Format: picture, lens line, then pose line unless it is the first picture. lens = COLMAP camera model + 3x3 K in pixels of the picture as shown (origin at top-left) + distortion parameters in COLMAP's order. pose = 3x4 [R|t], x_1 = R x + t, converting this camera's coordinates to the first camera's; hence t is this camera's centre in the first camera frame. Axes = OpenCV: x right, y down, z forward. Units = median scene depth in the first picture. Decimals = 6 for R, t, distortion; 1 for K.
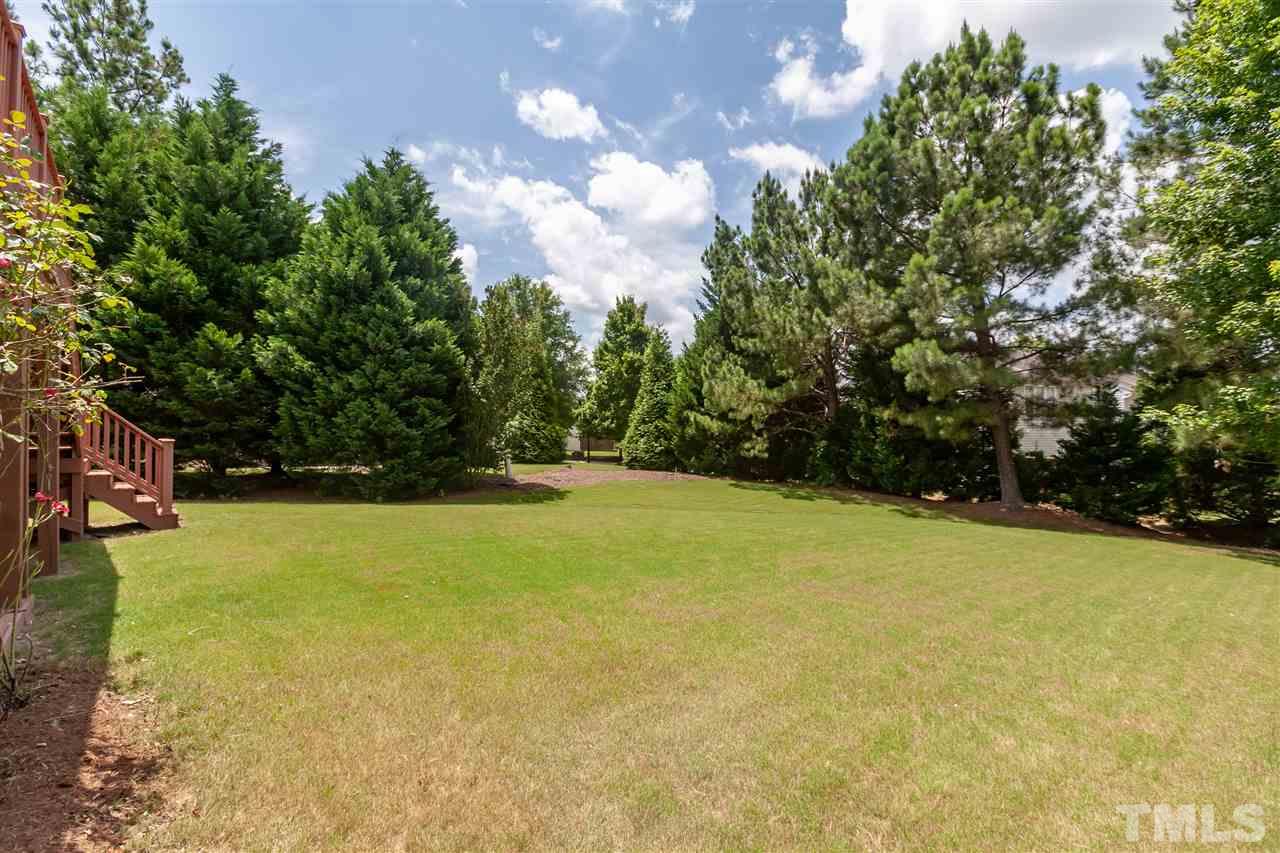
lens RADIAL K [[584.5, 0, 651.3], [0, 584.5, 428.3], [0, 0, 1]] dist [-0.002188, -0.000612]
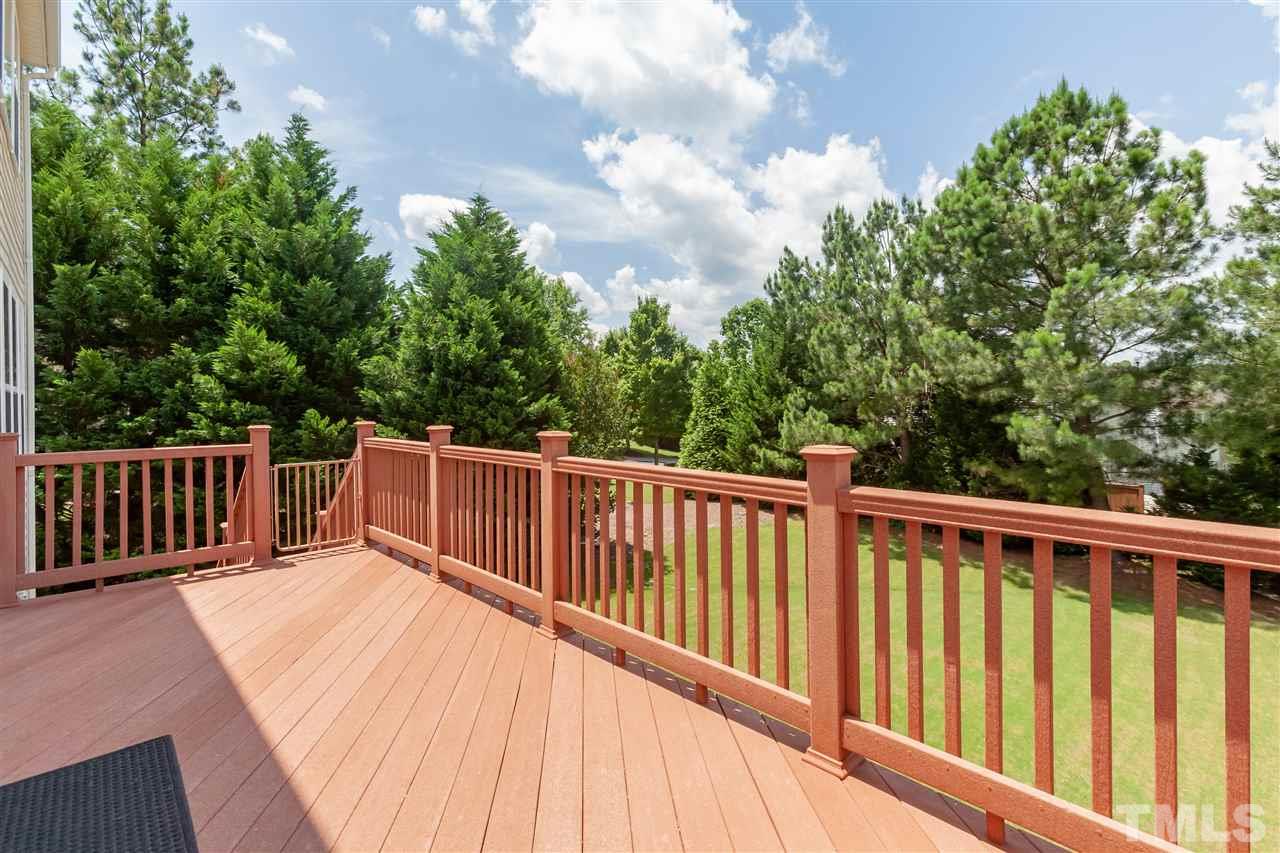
lens RADIAL K [[584.5, 0, 583.3], [0, 584.5, 343.5], [0, 0, 1]] dist [-0.002188, -0.000612]
pose [[0.998430, -0.006237, 0.055663, -0.339811], [0.005615, 0.999920, 0.011324, -0.260684], [-0.055729, -0.010994, 0.998385, 0.048617]]
